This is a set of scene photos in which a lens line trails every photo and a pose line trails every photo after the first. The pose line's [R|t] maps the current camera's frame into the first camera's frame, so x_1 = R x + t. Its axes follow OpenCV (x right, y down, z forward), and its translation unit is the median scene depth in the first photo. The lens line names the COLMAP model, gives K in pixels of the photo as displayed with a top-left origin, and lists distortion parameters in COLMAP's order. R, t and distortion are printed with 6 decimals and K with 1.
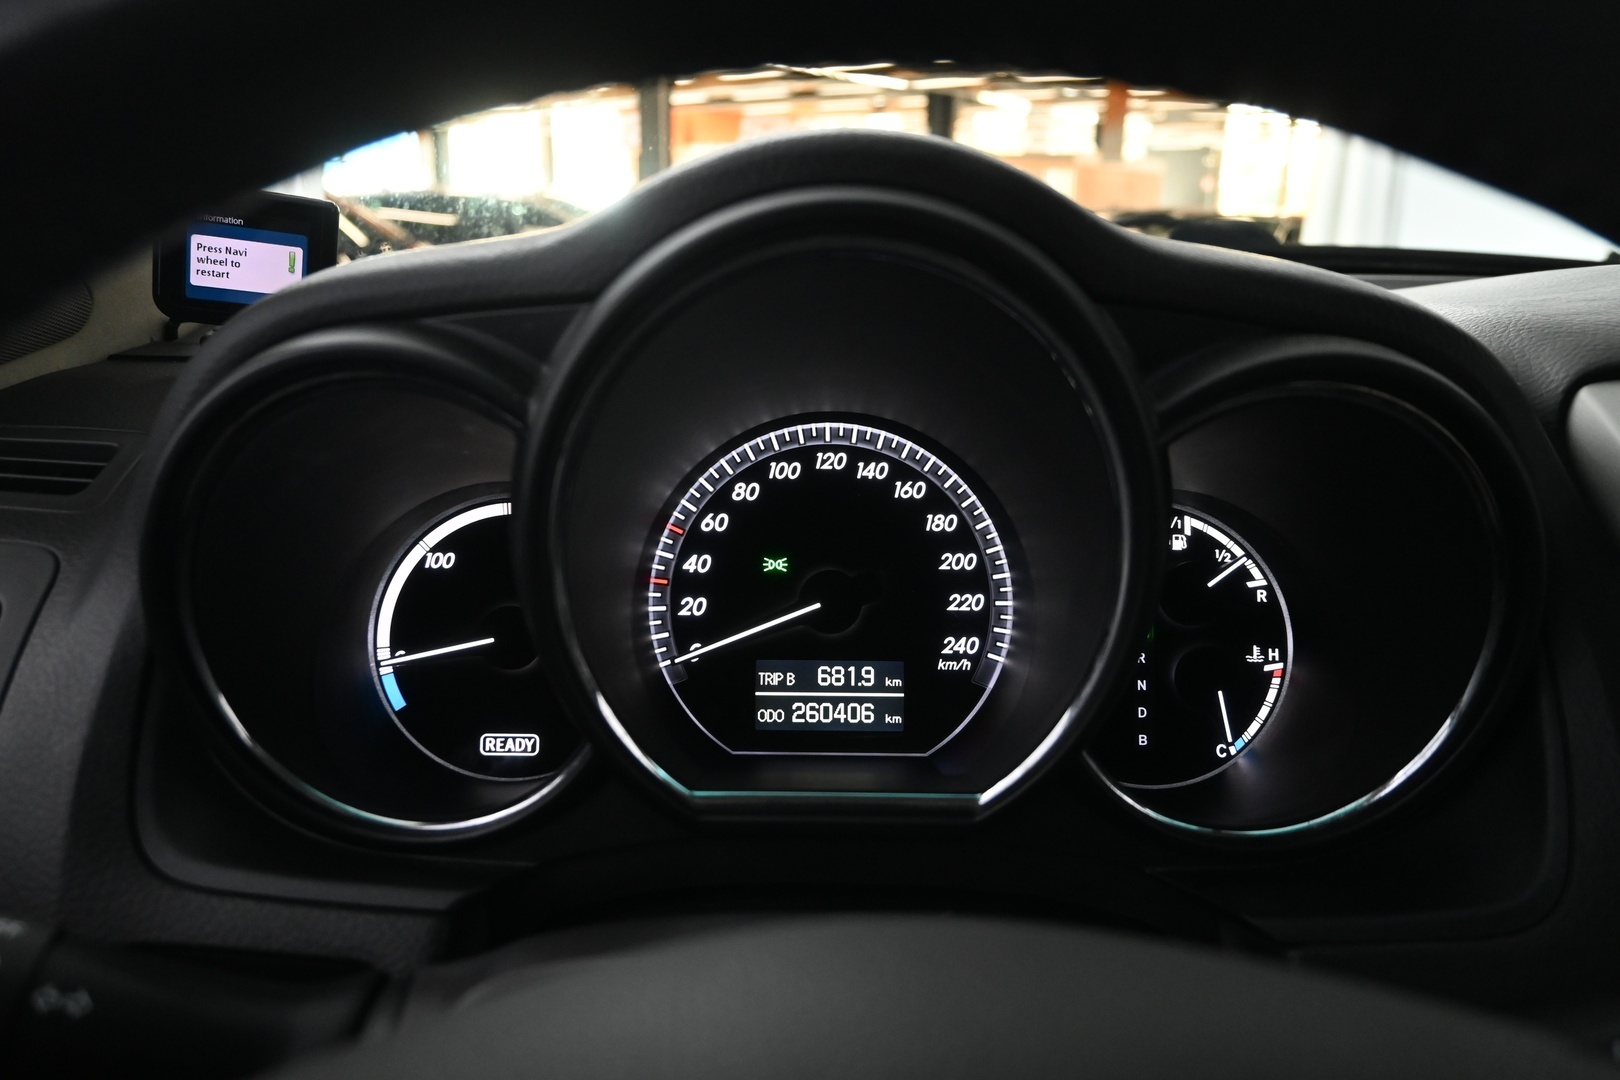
lens RADIAL K [[1174.3, 0, 810.0], [0, 1174.3, 540.0], [0, 0, 1]] dist [-0.000826, 0.000641]
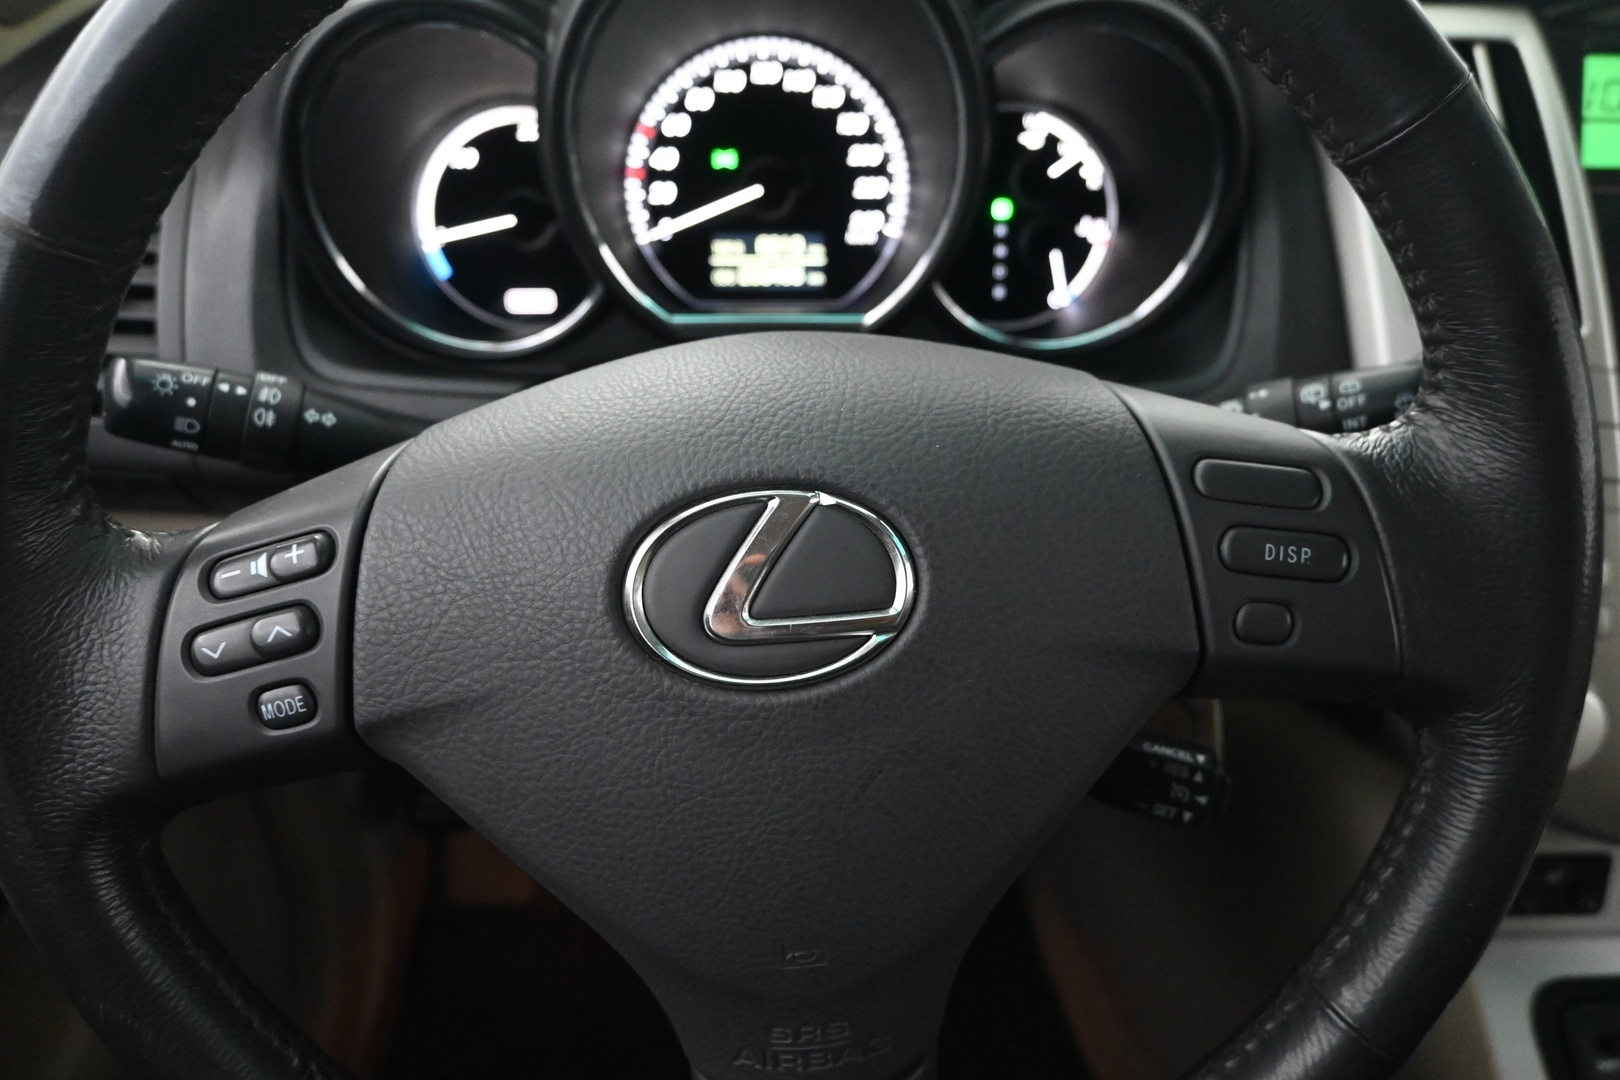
lens RADIAL K [[1174.3, 0, 810.0], [0, 1174.3, 540.0], [0, 0, 1]] dist [-0.000826, 0.000641]
pose [[0.999337, -0.018295, 0.031485, 0.016603], [0.007307, 0.947787, 0.318819, 0.007131], [-0.035674, -0.318378, 0.947292, -0.374719]]
